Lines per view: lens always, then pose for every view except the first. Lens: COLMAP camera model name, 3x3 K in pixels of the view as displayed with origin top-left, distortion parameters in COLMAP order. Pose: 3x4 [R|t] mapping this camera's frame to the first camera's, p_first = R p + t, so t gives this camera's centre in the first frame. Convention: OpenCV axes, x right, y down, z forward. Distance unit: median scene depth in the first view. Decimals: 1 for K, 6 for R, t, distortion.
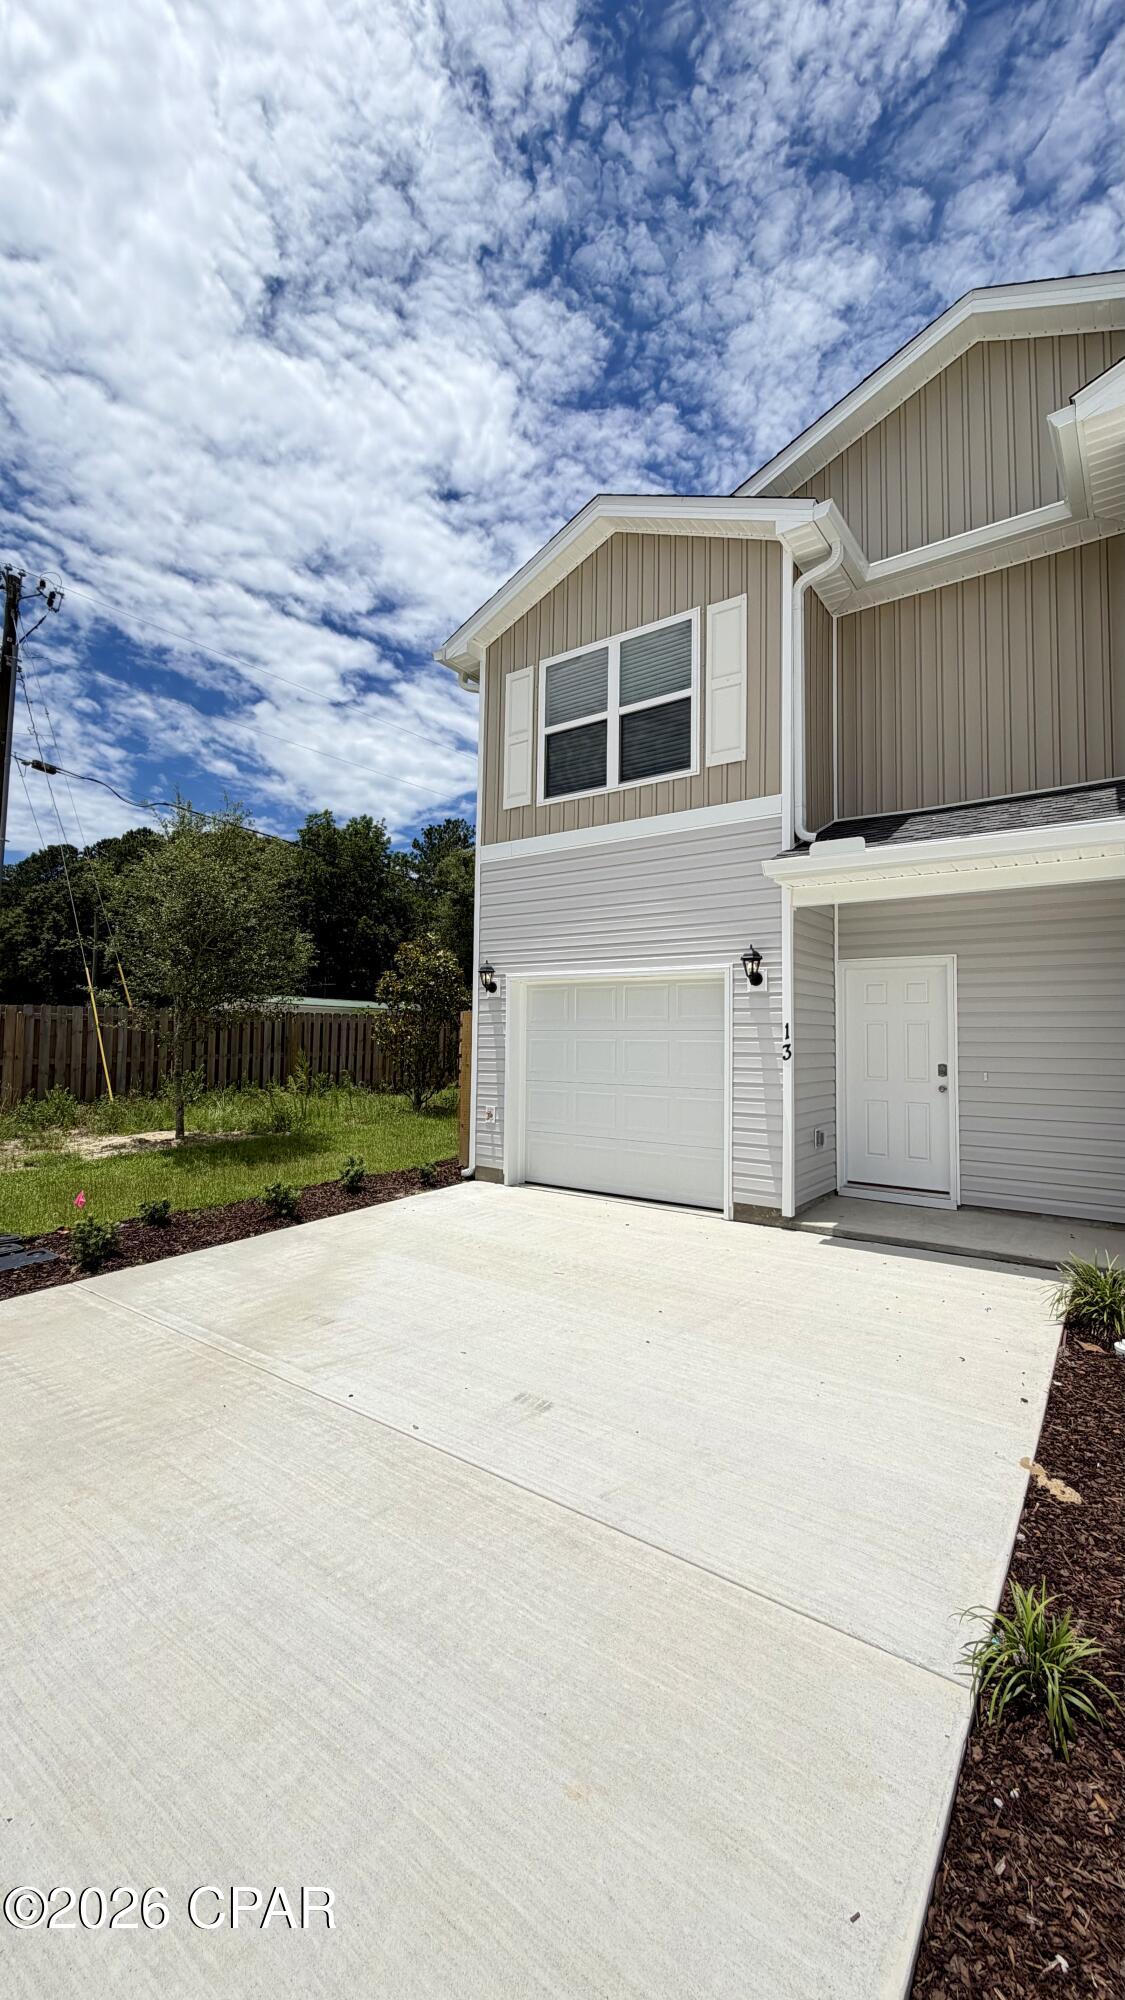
lens RADIAL K [[797.6, 0, 558.7], [0, 797.6, 995.4], [0, 0, 1]] dist [-0.000321, -0.000339]
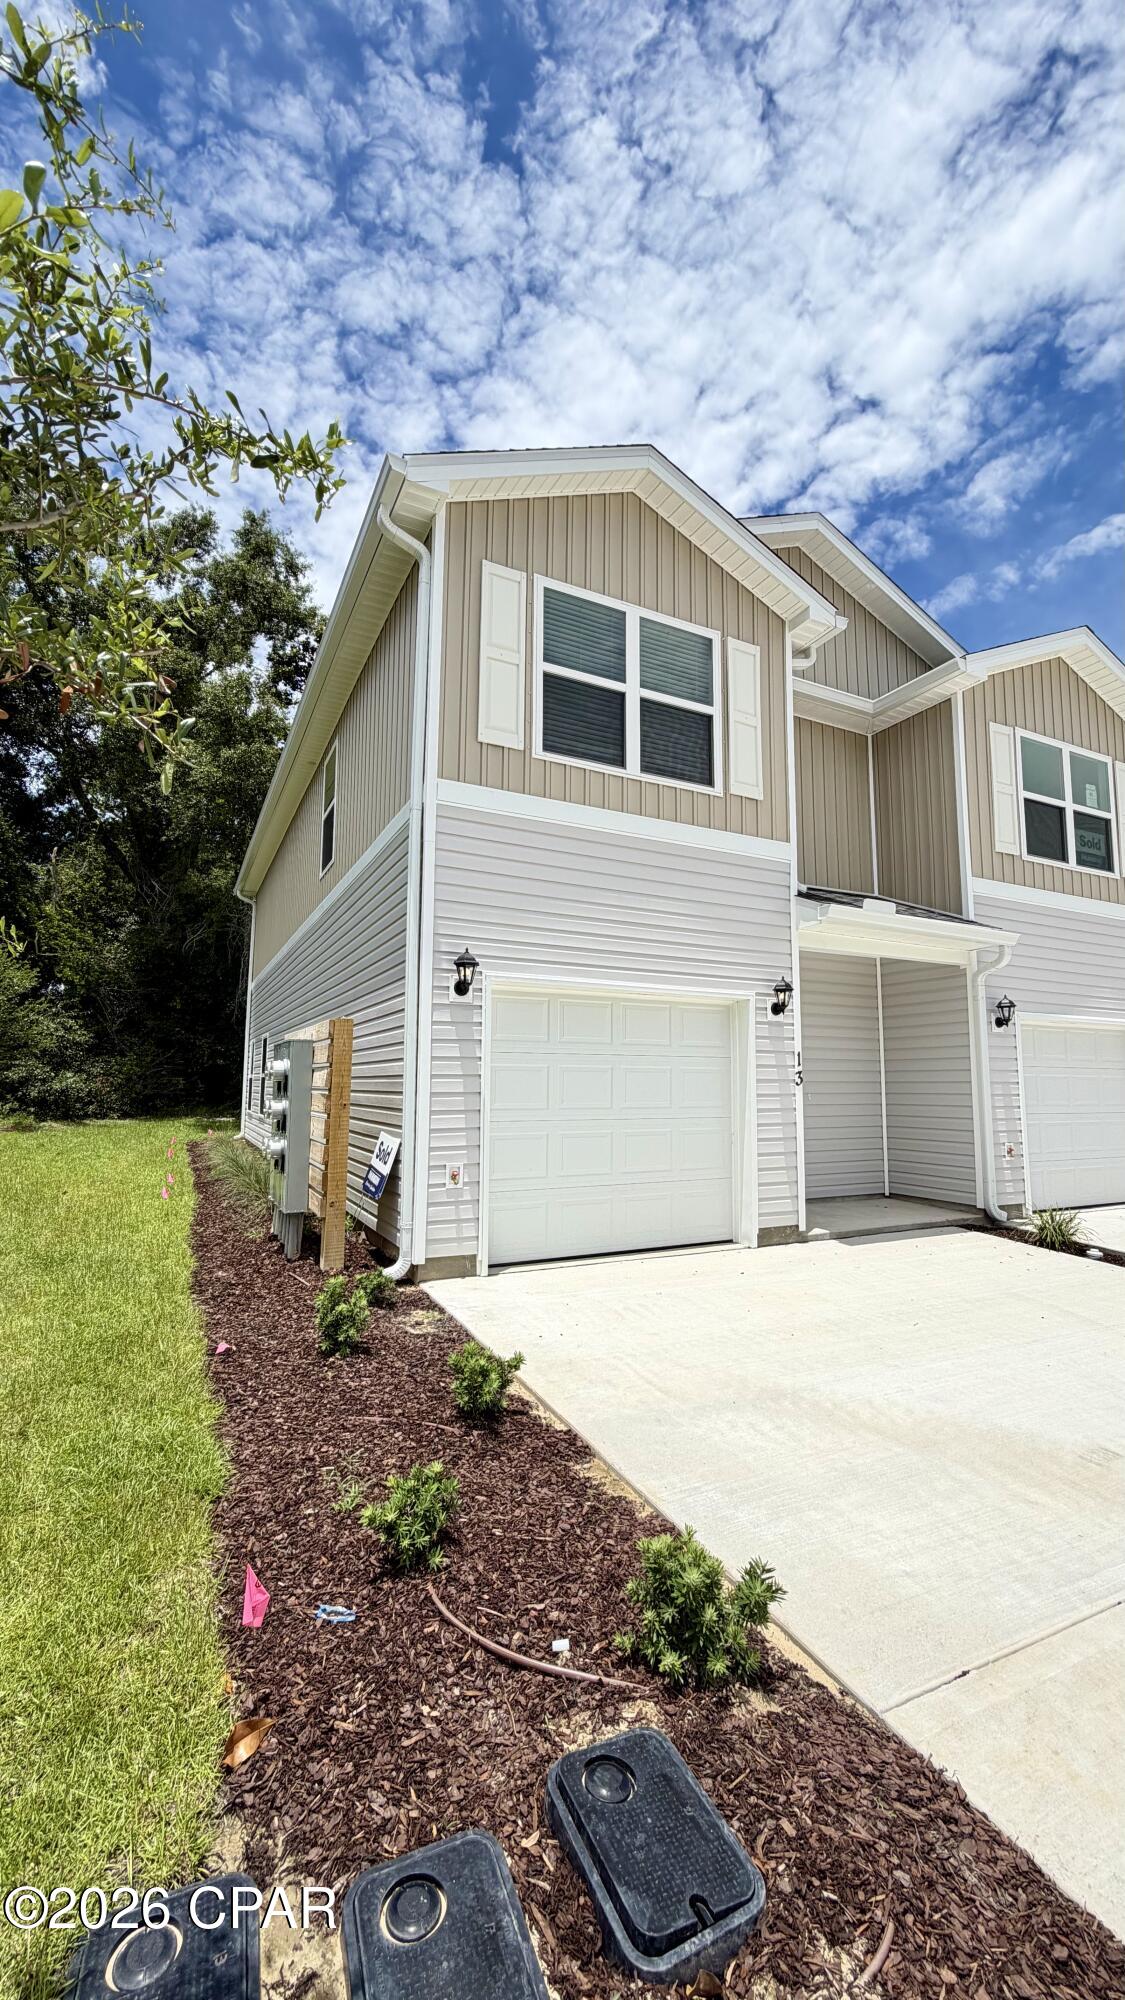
lens RADIAL K [[797.6, 0, 563.4], [0, 797.6, 995.8], [0, 0, 1]] dist [-0.000321, -0.000339]
pose [[0.461400, 0.087723, 0.882845, -0.798205], [-0.048394, 0.996107, -0.073685, 0.052594], [-0.885871, -0.008727, 0.463849, 0.745725]]
